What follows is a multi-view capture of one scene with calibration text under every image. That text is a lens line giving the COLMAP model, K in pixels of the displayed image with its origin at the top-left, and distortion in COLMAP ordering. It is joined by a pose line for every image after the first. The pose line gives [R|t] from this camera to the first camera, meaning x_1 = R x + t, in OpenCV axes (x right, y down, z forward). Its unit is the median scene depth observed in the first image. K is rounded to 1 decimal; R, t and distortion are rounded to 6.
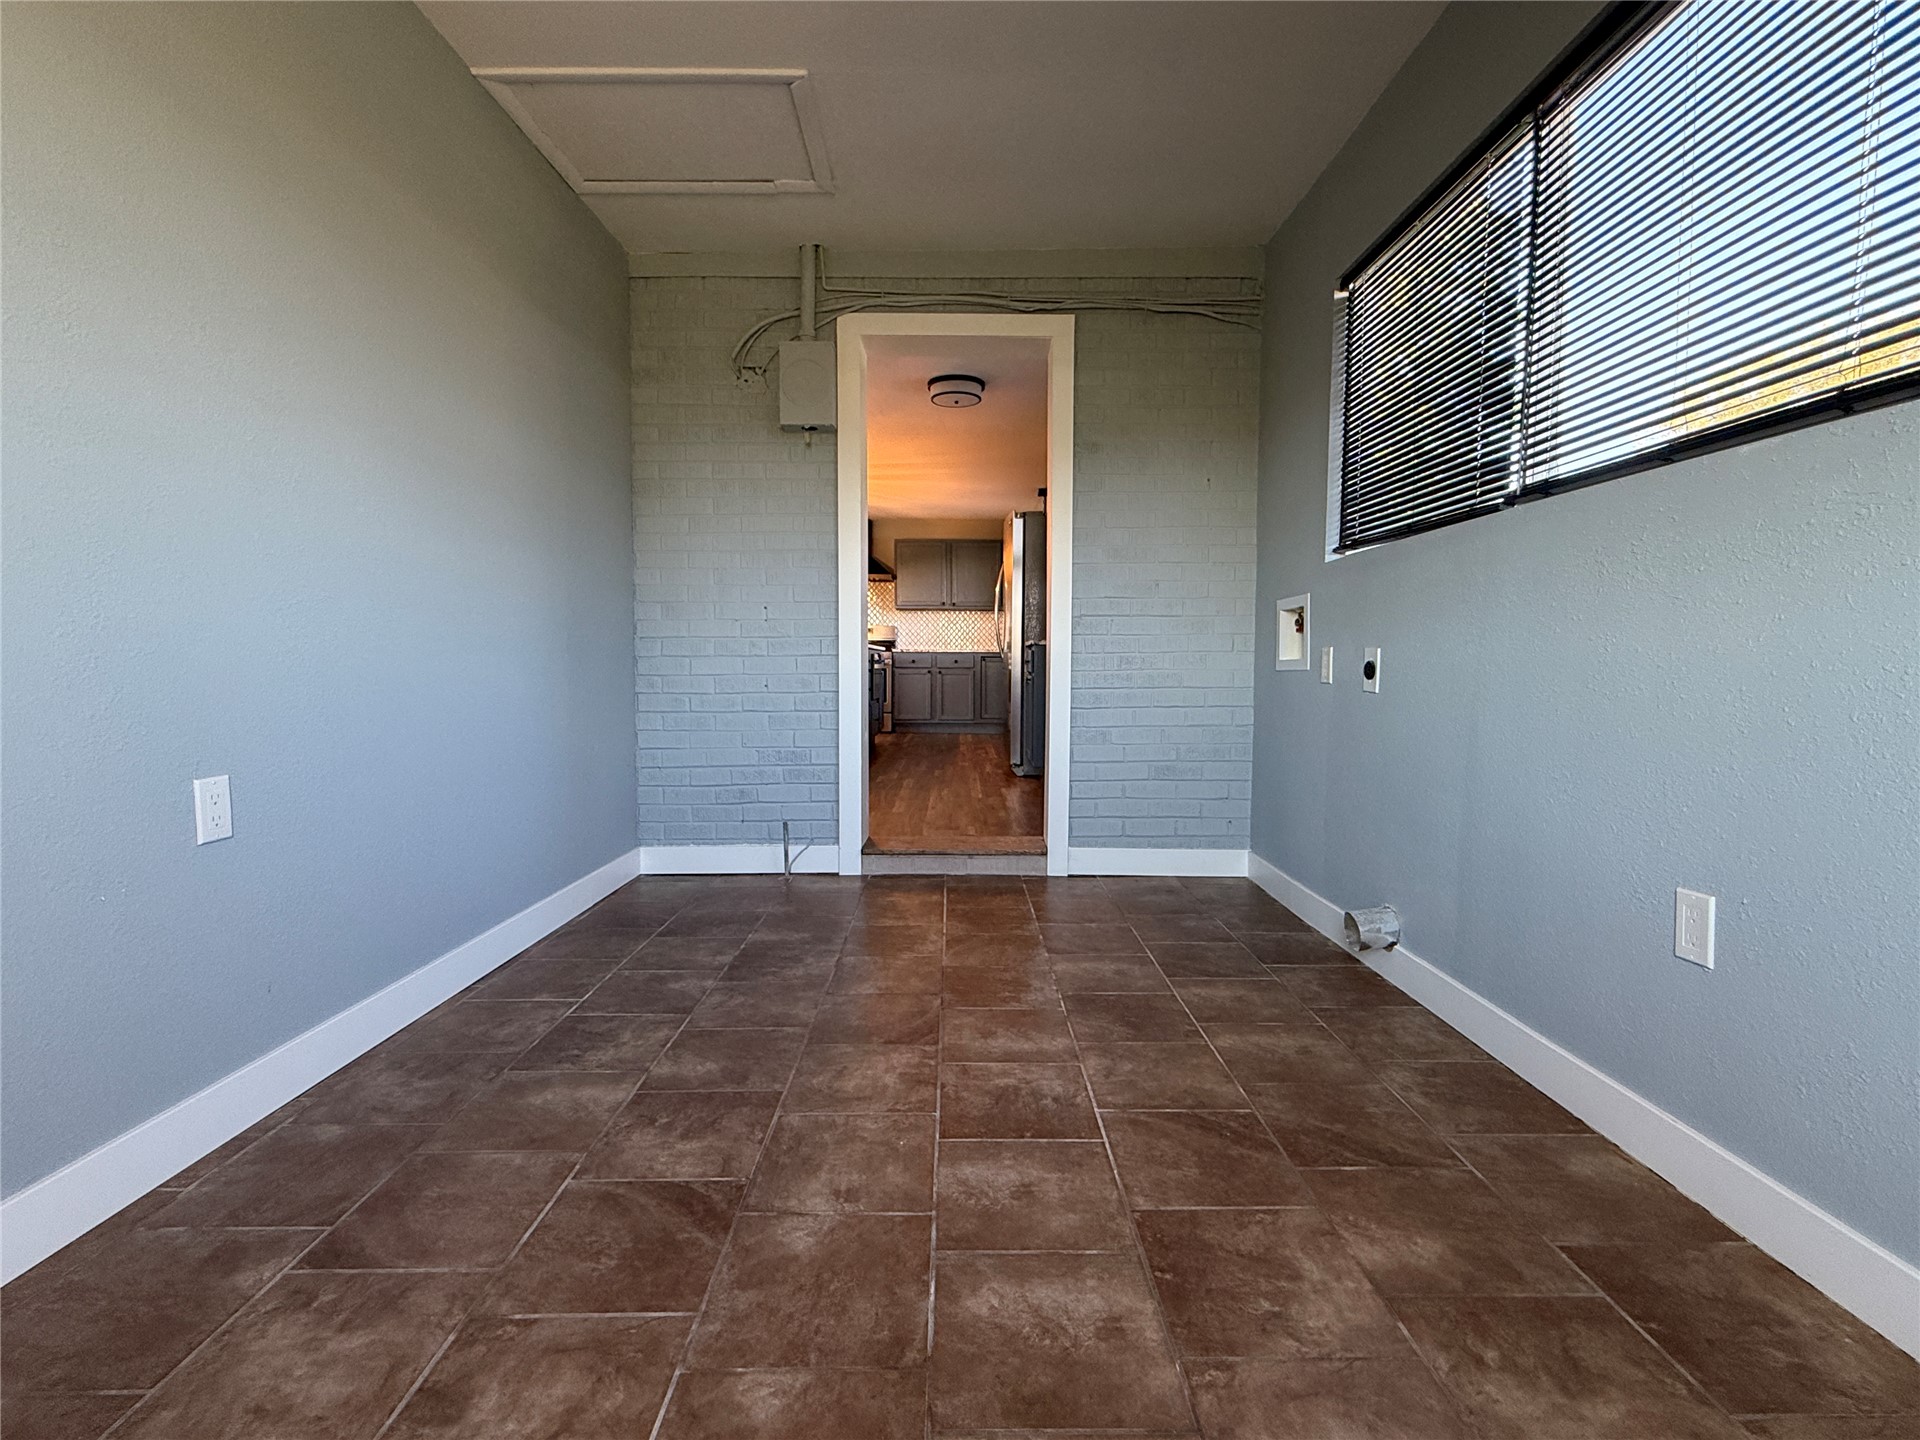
lens RADIAL K [[886.7, 0, 960.0], [0, 886.7, 720.0], [0, 0, 1]] dist [-0.000702, 0.001010]
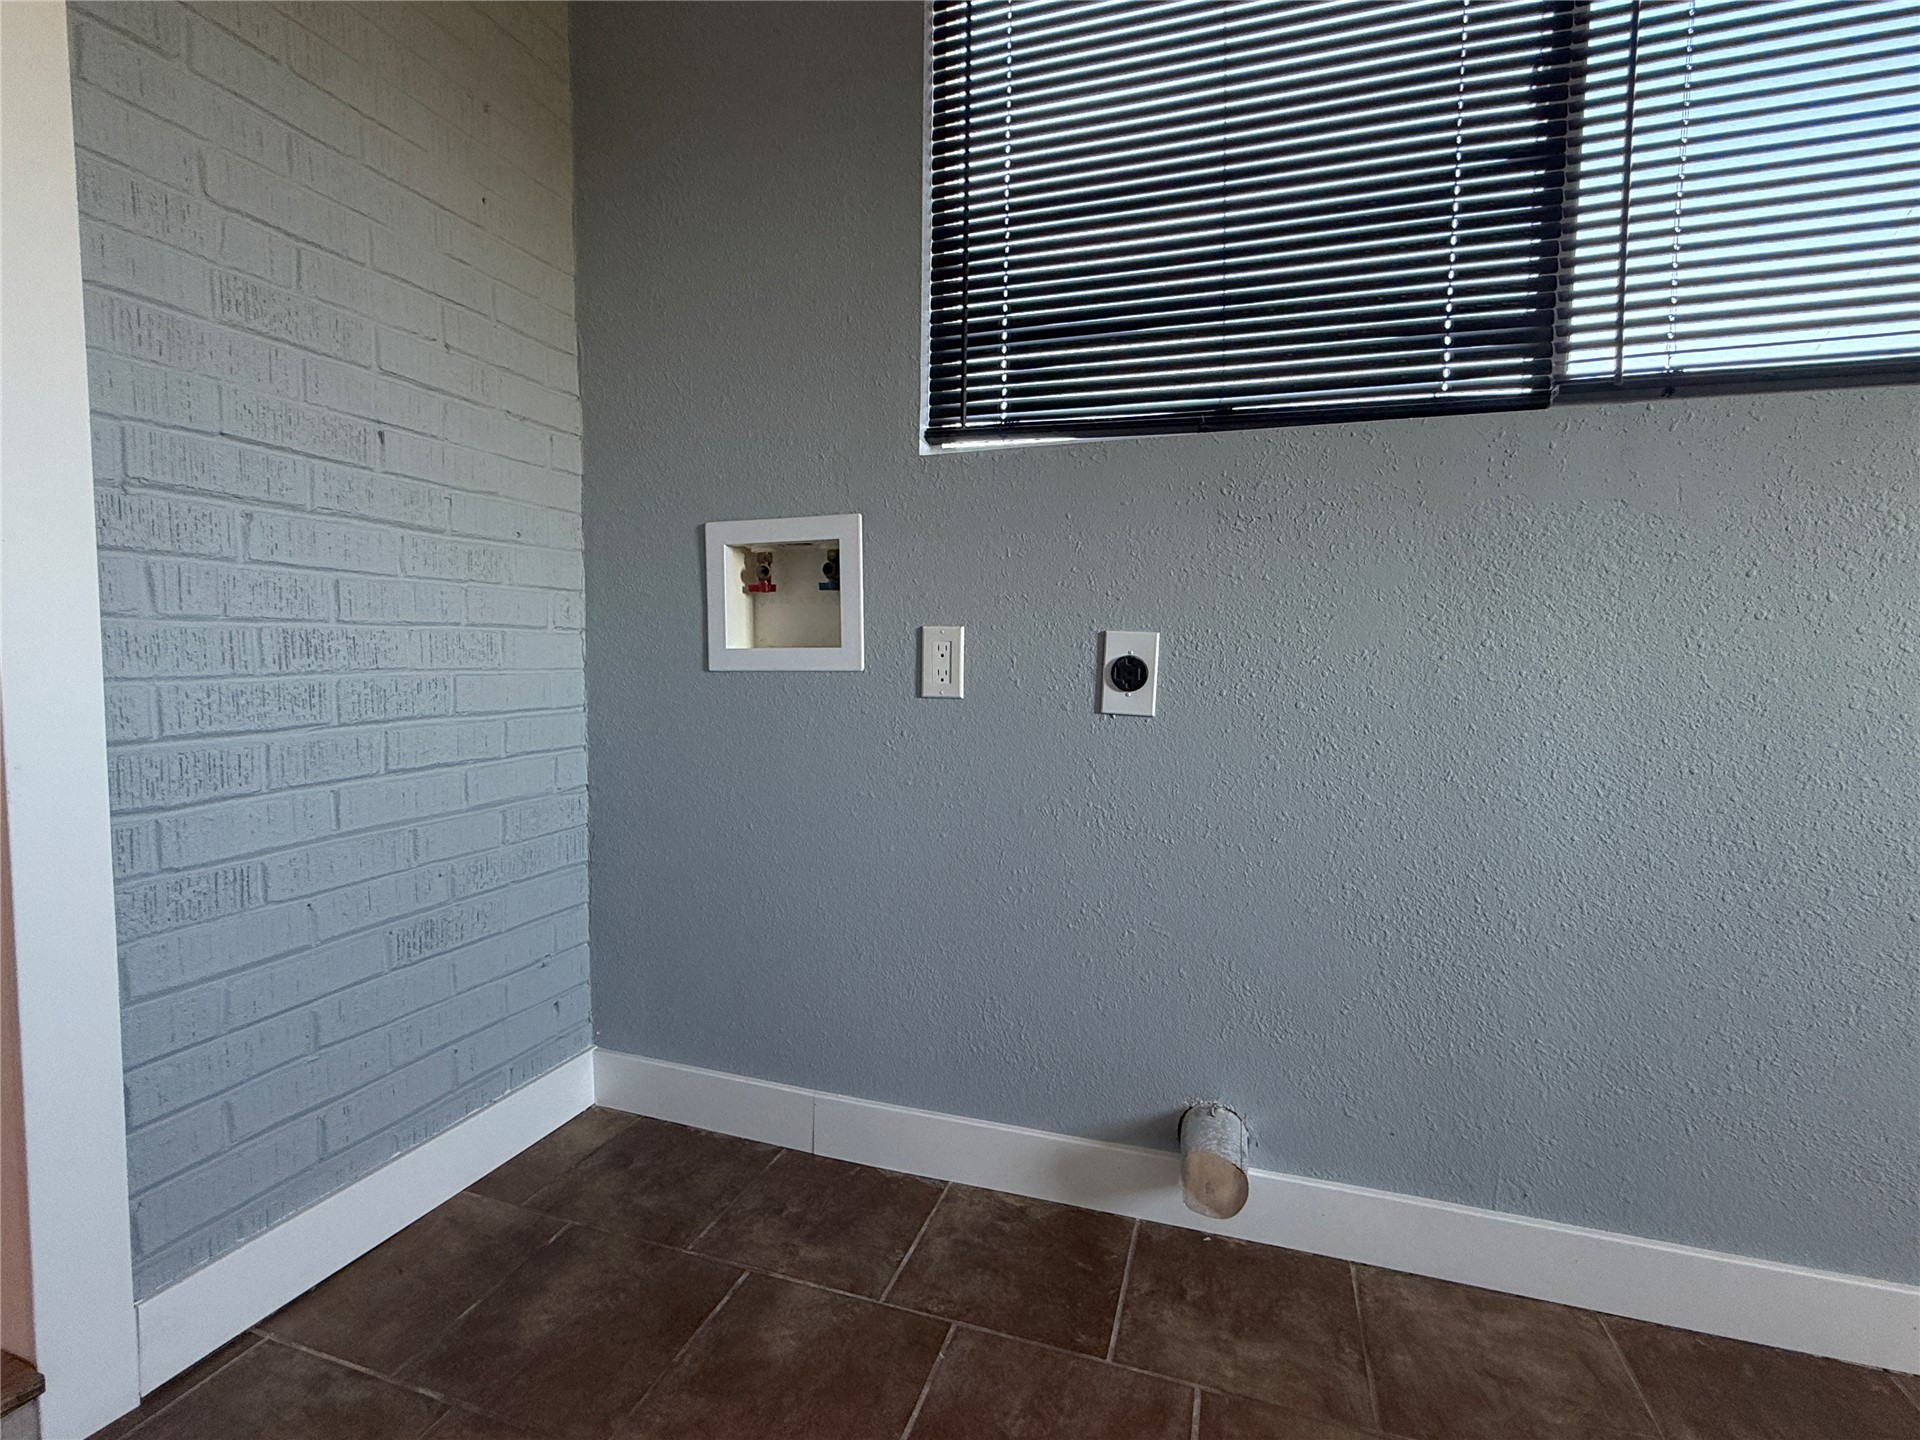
lens RADIAL K [[886.7, 0, 960.0], [0, 886.7, 720.0], [0, 0, 1]] dist [-0.000702, 0.001010]
pose [[0.318831, -0.065052, 0.945577, -0.087885], [0.050049, 0.997406, 0.051742, -0.078053], [-0.946489, 0.030828, 0.321259, 1.183191]]
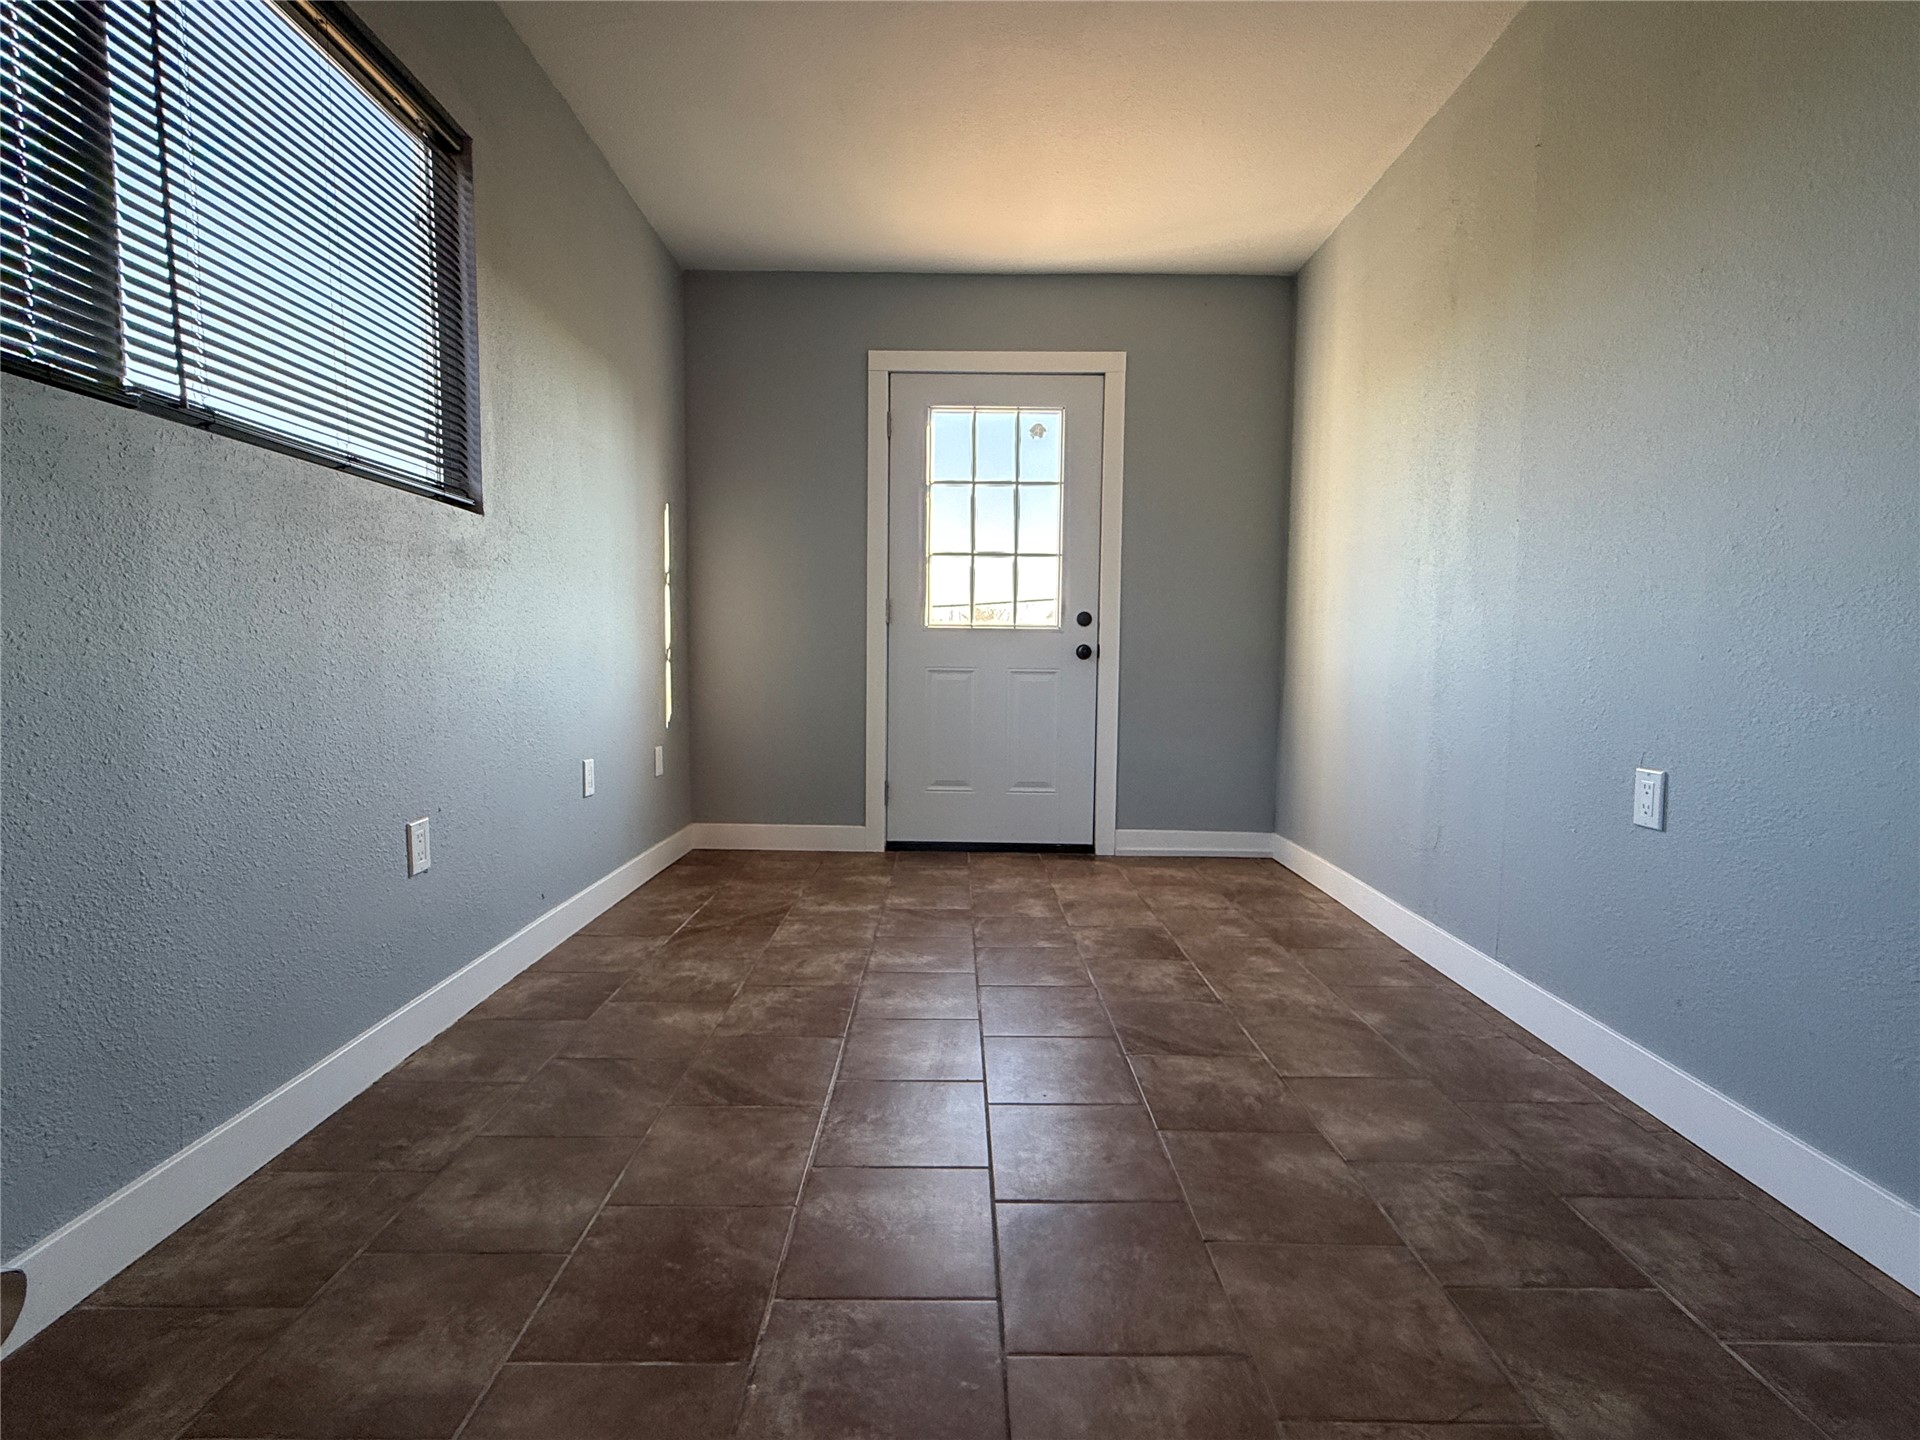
lens RADIAL K [[885.2, 0, 960.6], [0, 885.2, 712.6], [0, 0, 1]] dist [0.002318, 0.000778]
pose [[-0.999915, -0.012985, 0.000628, 0.008505], [-0.012789, 0.991233, 0.131505, -0.110717], [-0.002330, 0.131486, -0.991315, 1.664491]]
